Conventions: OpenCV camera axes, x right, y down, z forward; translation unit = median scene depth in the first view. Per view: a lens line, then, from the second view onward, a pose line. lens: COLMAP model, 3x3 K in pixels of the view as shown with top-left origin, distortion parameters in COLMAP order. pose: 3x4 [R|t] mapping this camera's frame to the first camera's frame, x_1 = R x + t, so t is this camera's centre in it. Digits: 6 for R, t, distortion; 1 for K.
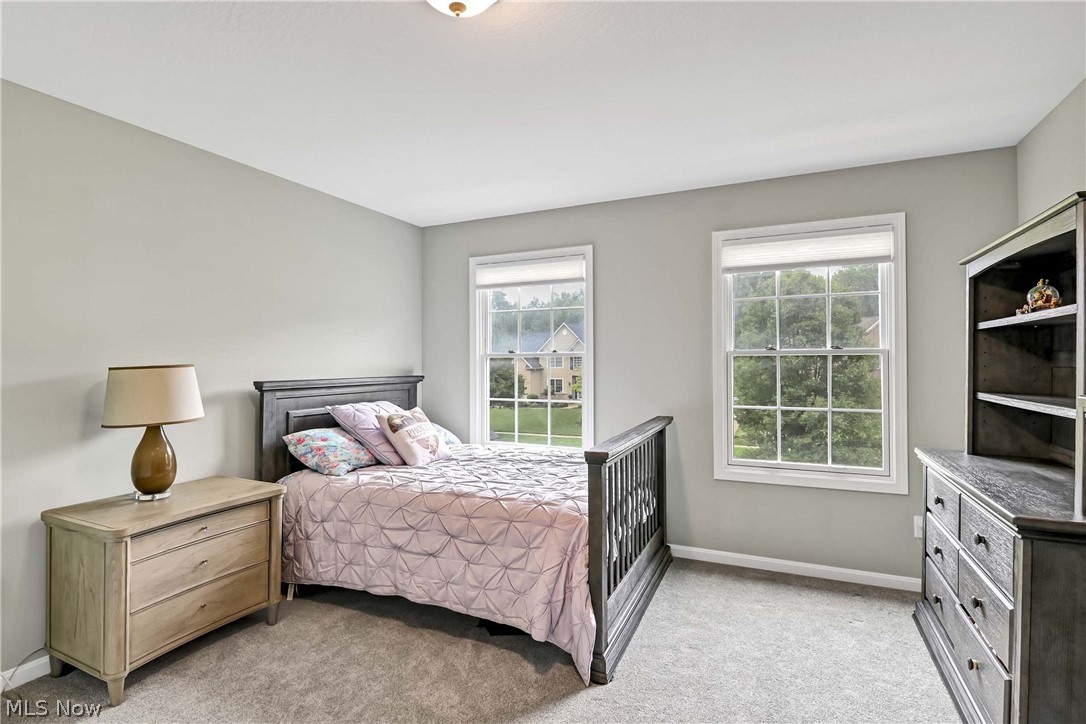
lens RADIAL K [[502.4, 0, 538.7], [0, 502.4, 365.0], [0, 0, 1]] dist [-0.003253, -0.002106]
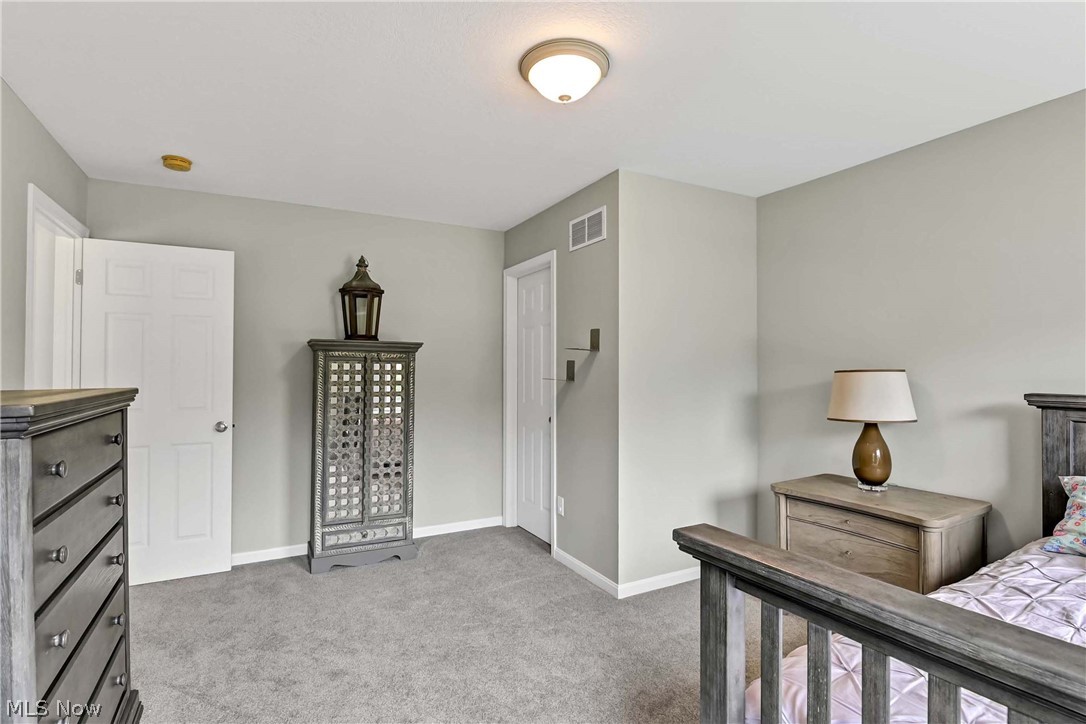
lens RADIAL K [[502.4, 0, 541.8], [0, 502.4, 364.5], [0, 0, 1]] dist [-0.003253, -0.002106]
pose [[-0.574297, -0.011972, -0.818560, 0.579485], [-0.001360, 0.999906, -0.013670, 0.000260], [0.818646, -0.006737, -0.574259, 1.027236]]
